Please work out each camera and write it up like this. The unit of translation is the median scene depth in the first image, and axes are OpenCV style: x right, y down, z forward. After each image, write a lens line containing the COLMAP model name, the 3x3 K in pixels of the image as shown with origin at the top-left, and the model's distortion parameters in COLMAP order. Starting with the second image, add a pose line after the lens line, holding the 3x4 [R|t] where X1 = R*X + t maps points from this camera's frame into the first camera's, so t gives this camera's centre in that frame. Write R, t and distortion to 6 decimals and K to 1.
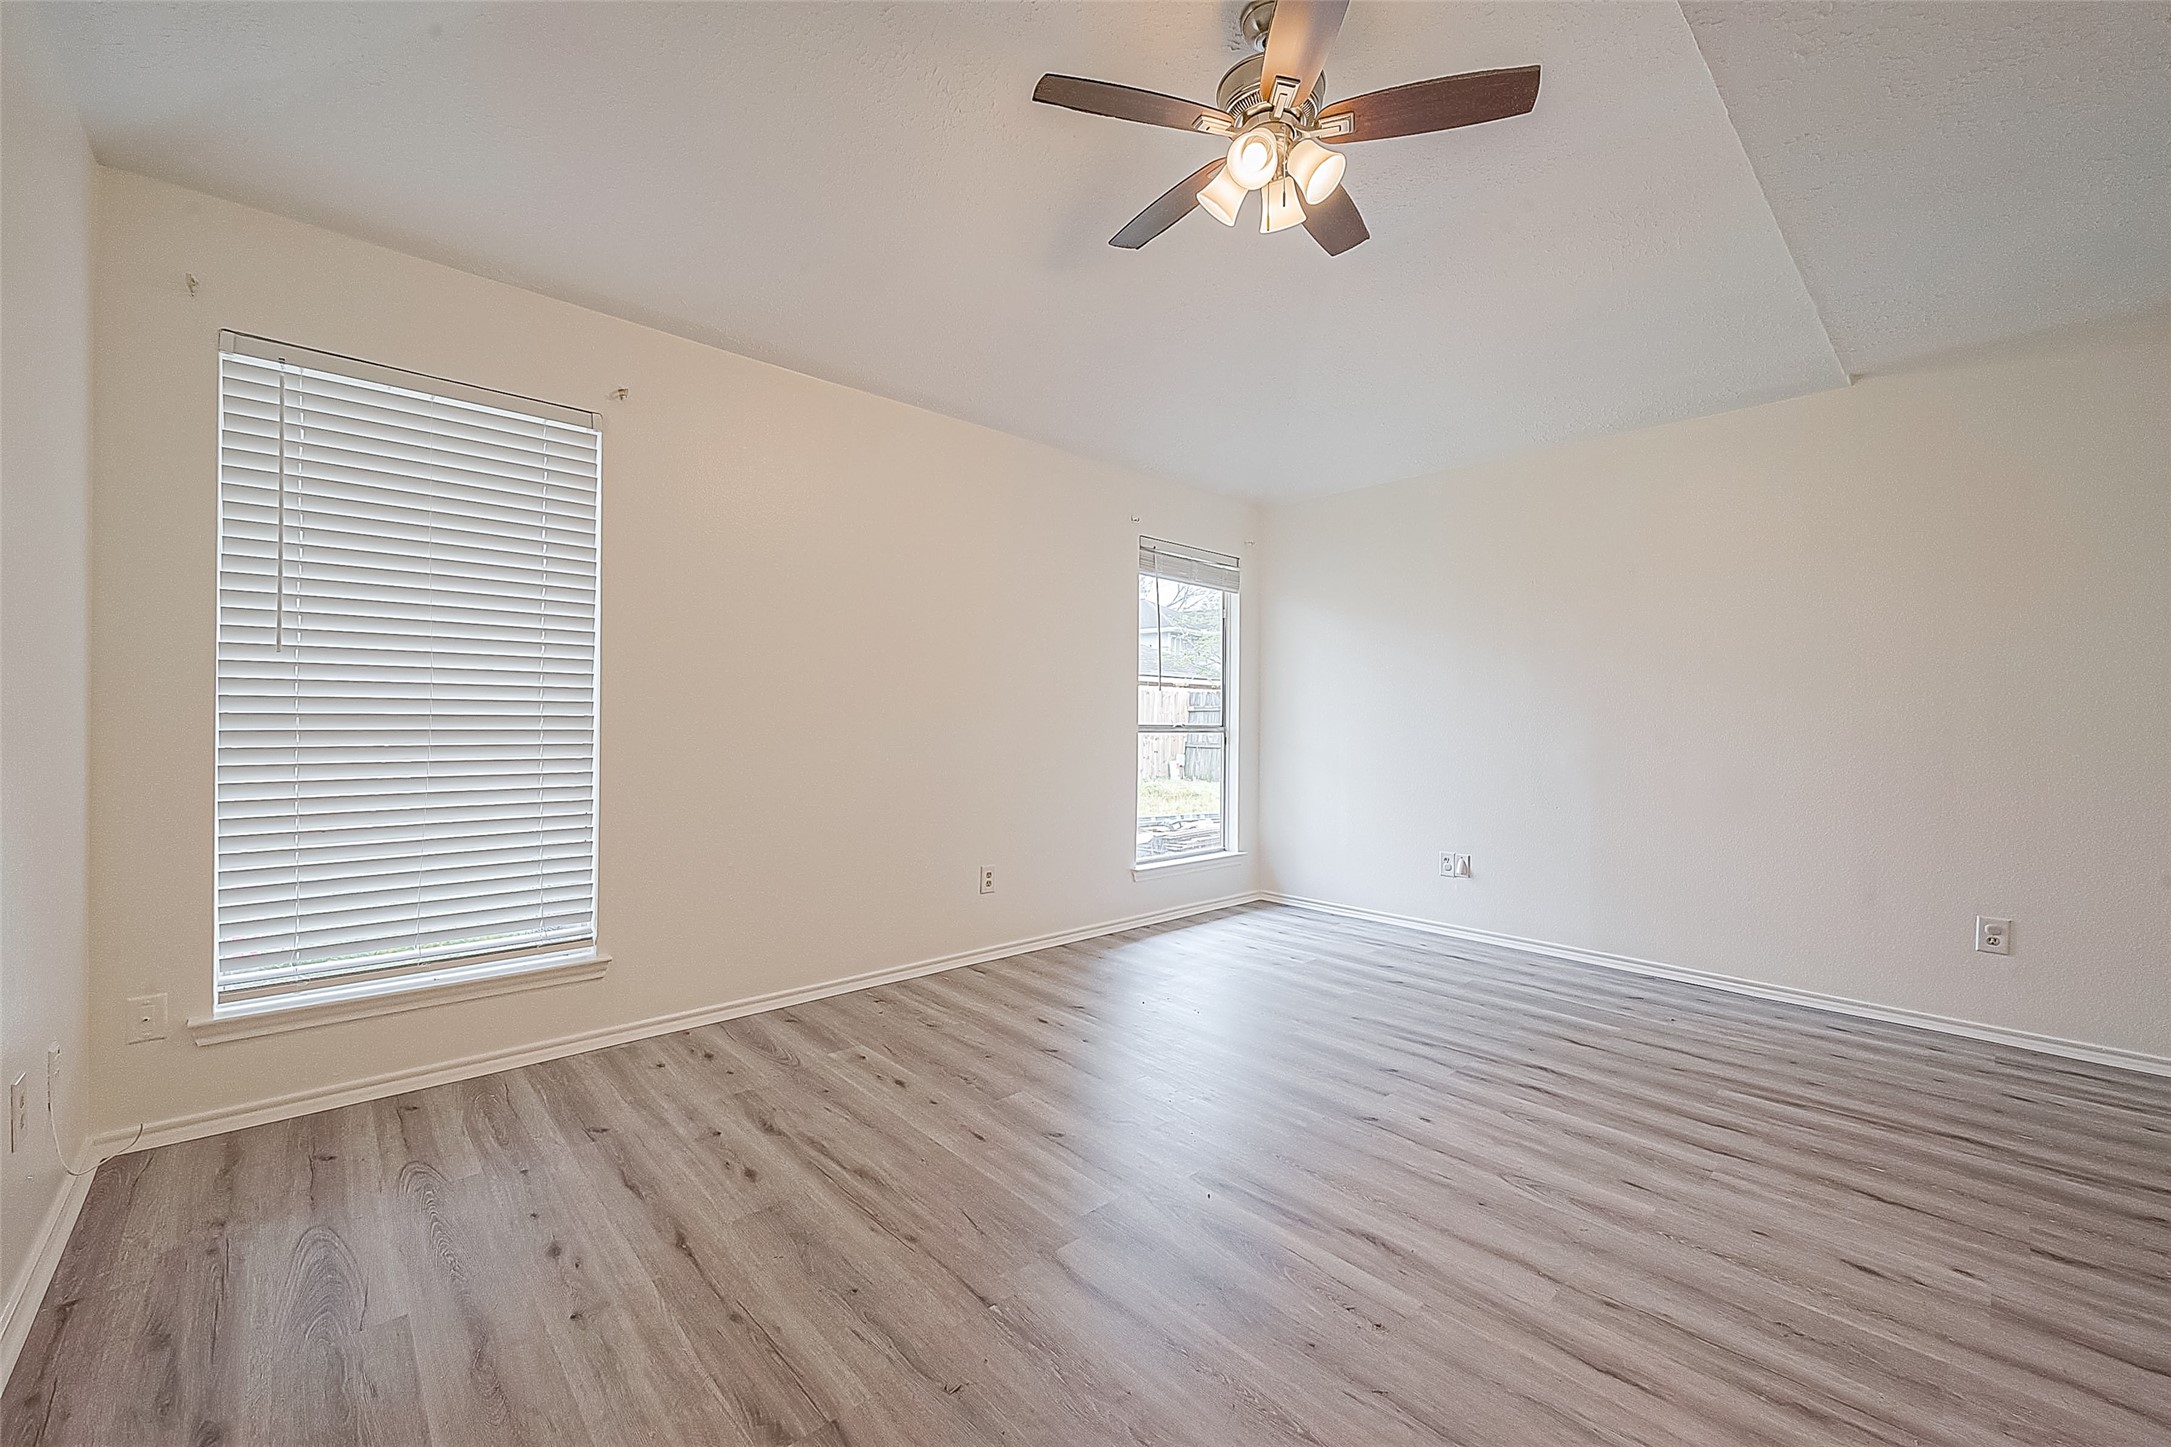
lens RADIAL K [[856.1, 0, 1089.8], [0, 856.1, 722.8], [0, 0, 1]] dist [-0.001137, -0.001231]
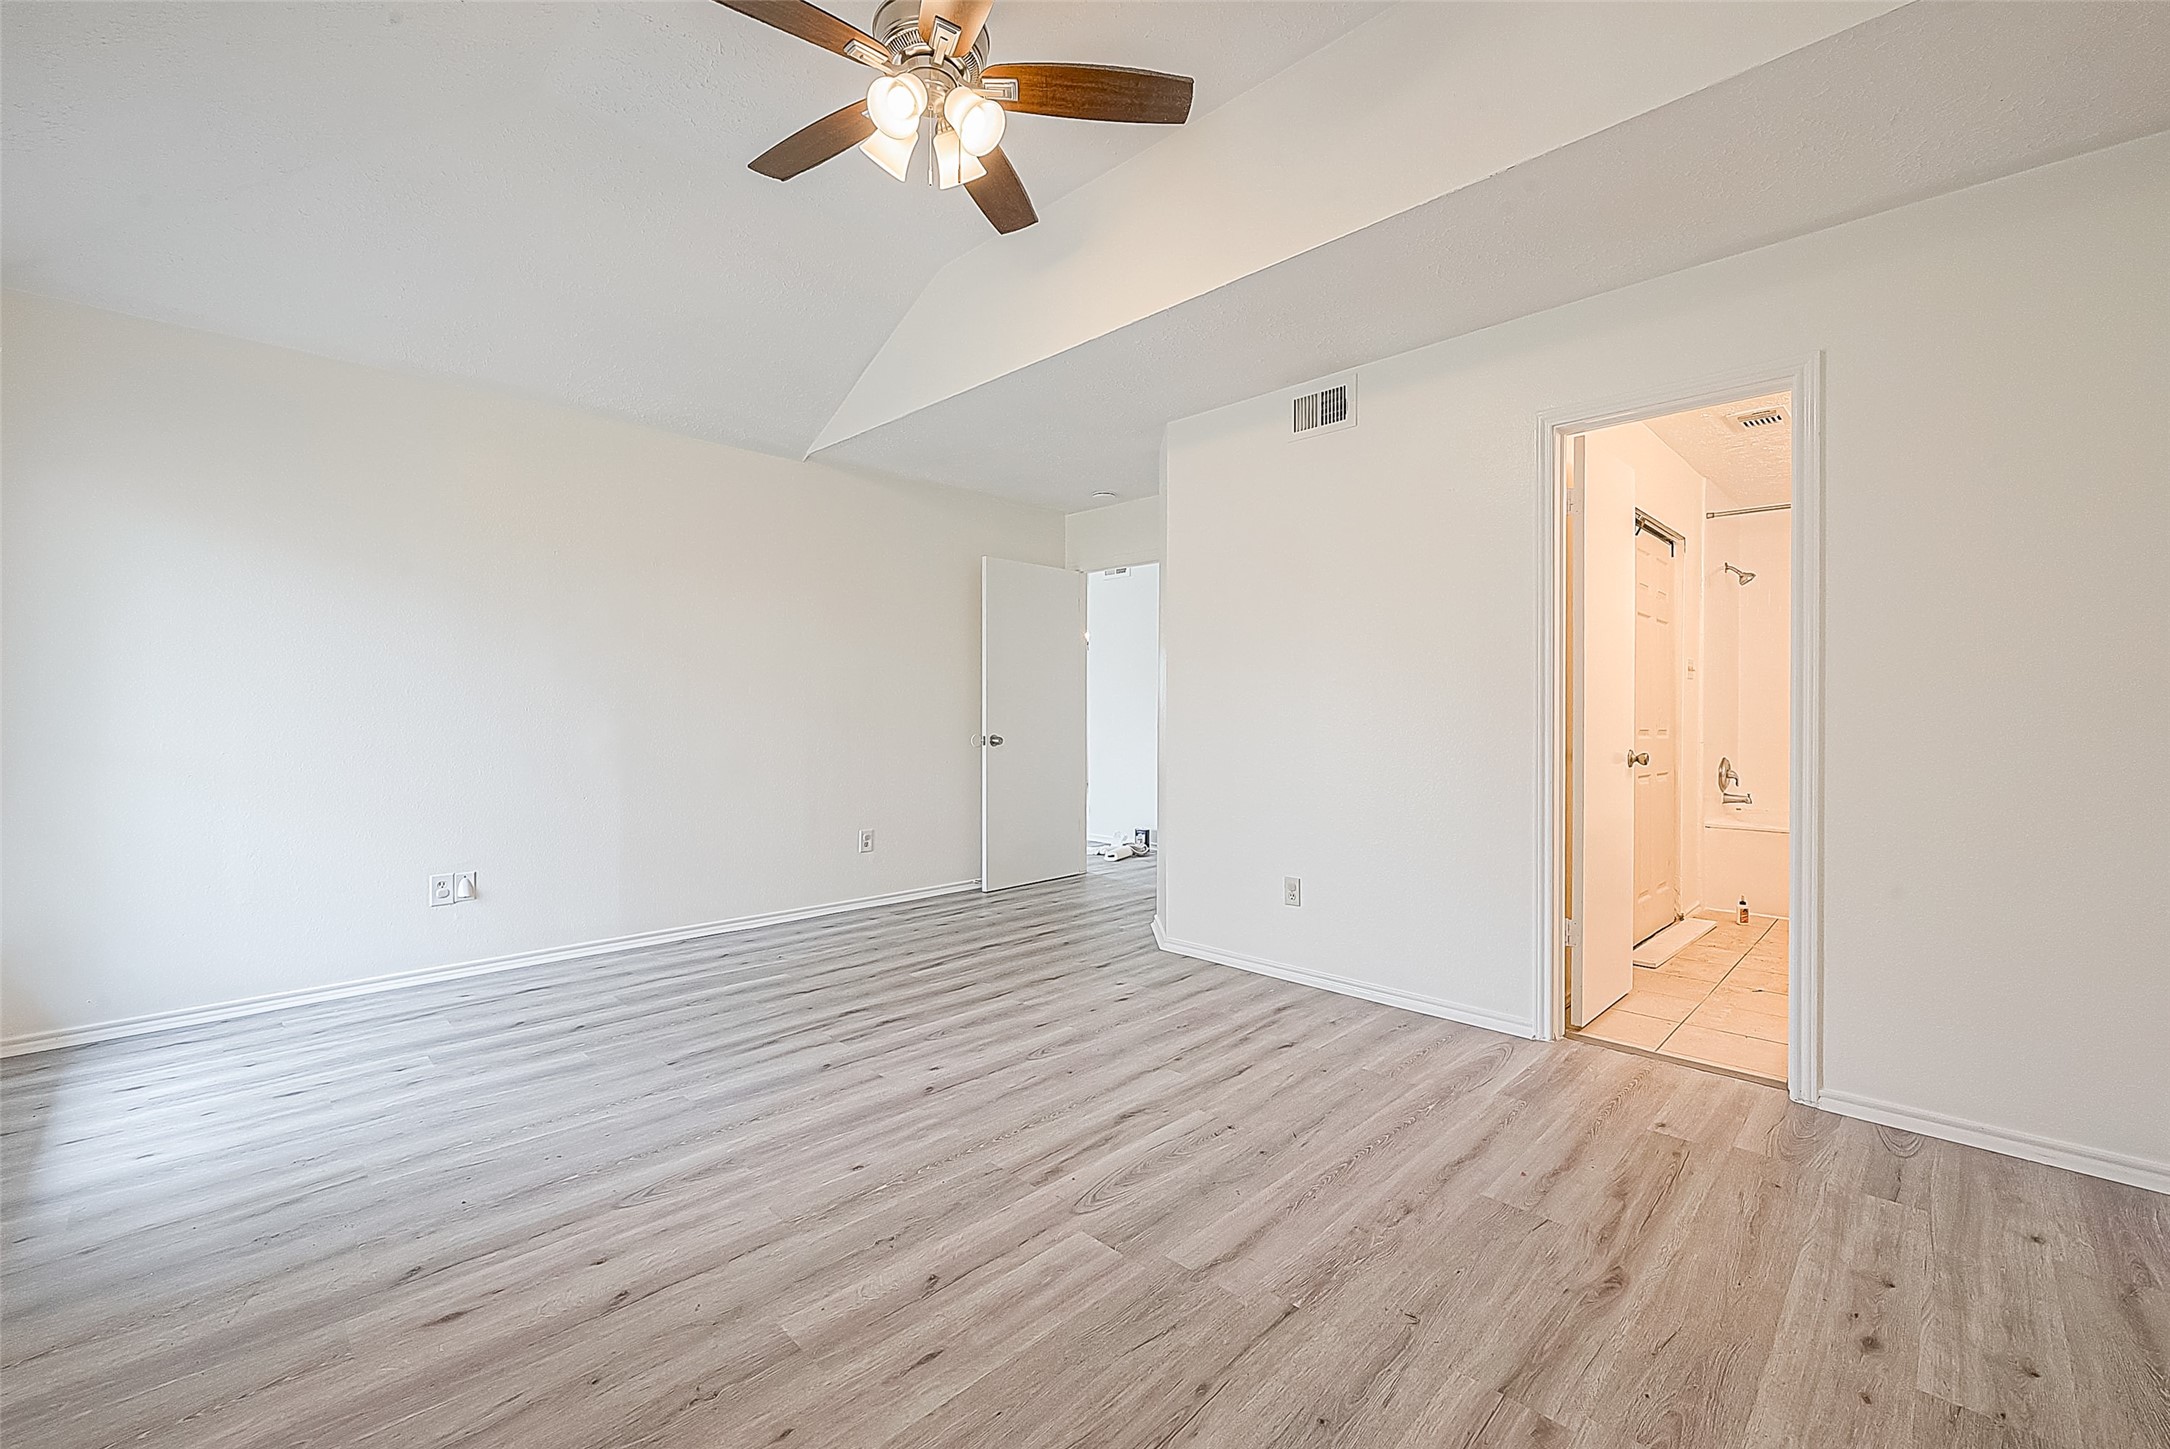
lens RADIAL K [[855.7, 0, 1089.0], [0, 855.7, 715.2], [0, 0, 1]] dist [-0.001137, -0.001231]
pose [[-0.023886, -0.014225, 0.999613, -0.562911], [-0.000121, 0.999899, 0.014226, -0.006832], [-0.999715, 0.000219, -0.023885, 0.654581]]
